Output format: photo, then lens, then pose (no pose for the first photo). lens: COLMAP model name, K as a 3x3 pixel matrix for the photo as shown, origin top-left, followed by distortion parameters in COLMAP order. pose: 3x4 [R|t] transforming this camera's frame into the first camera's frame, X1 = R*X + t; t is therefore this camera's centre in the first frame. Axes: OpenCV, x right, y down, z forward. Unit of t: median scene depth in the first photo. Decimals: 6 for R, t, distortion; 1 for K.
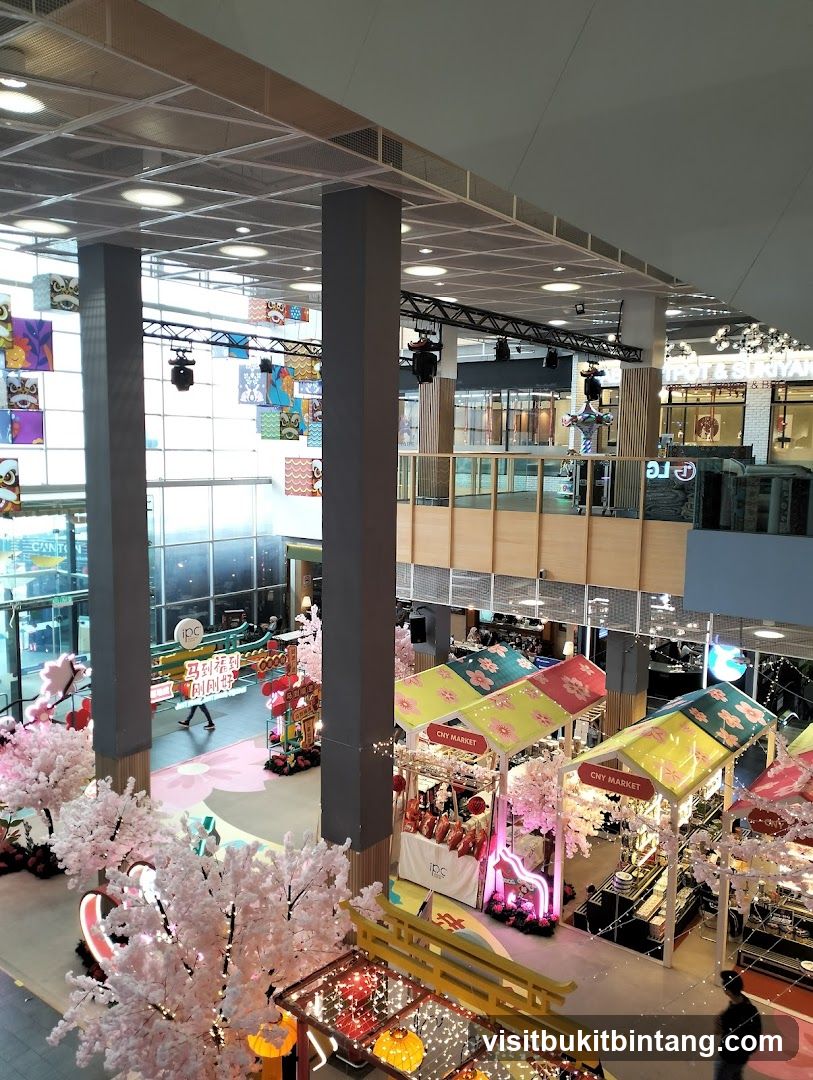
lens RADIAL K [[862.5, 0, 409.5], [0, 862.5, 539.9], [0, 0, 1]] dist [0.053727, -0.001871]
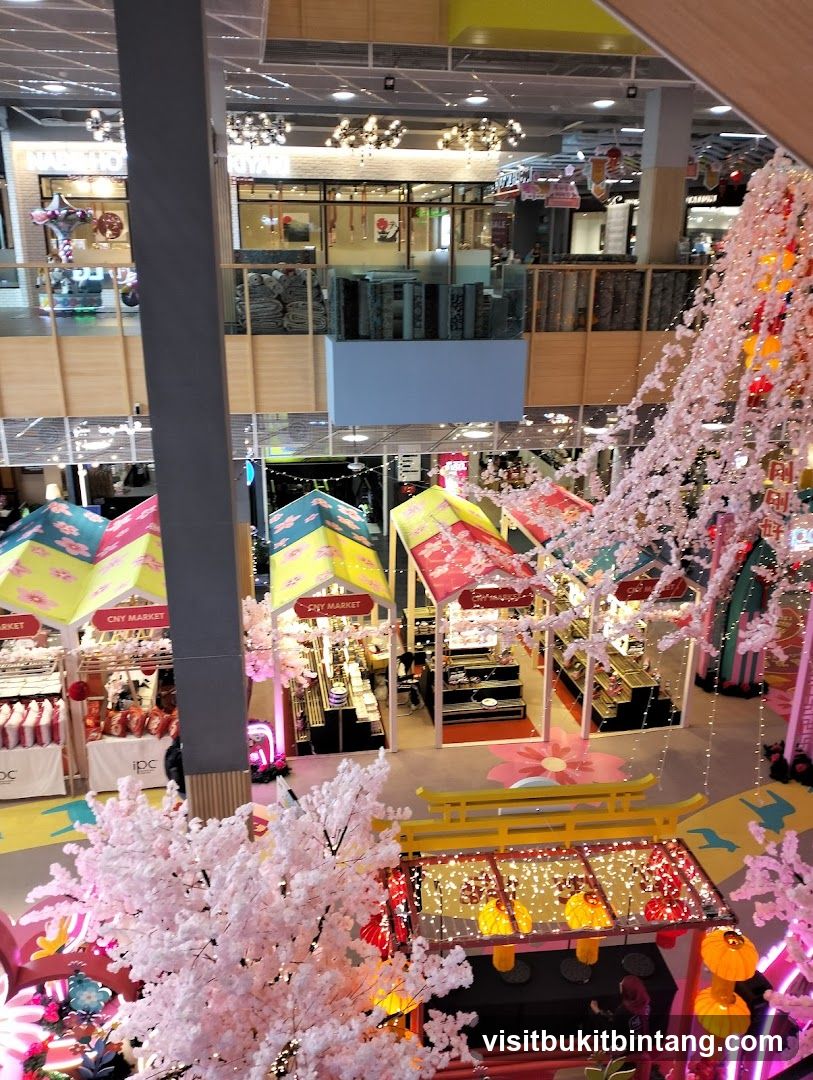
lens RADIAL K [[862.5, 0, 408.1], [0, 862.5, 544.8], [0, 0, 1]] dist [0.053727, -0.001871]
pose [[0.690755, -0.241133, 0.681698, -0.344601], [0.083843, 0.963109, 0.255718, -0.035070], [-0.718211, -0.119483, 0.685490, 0.253896]]
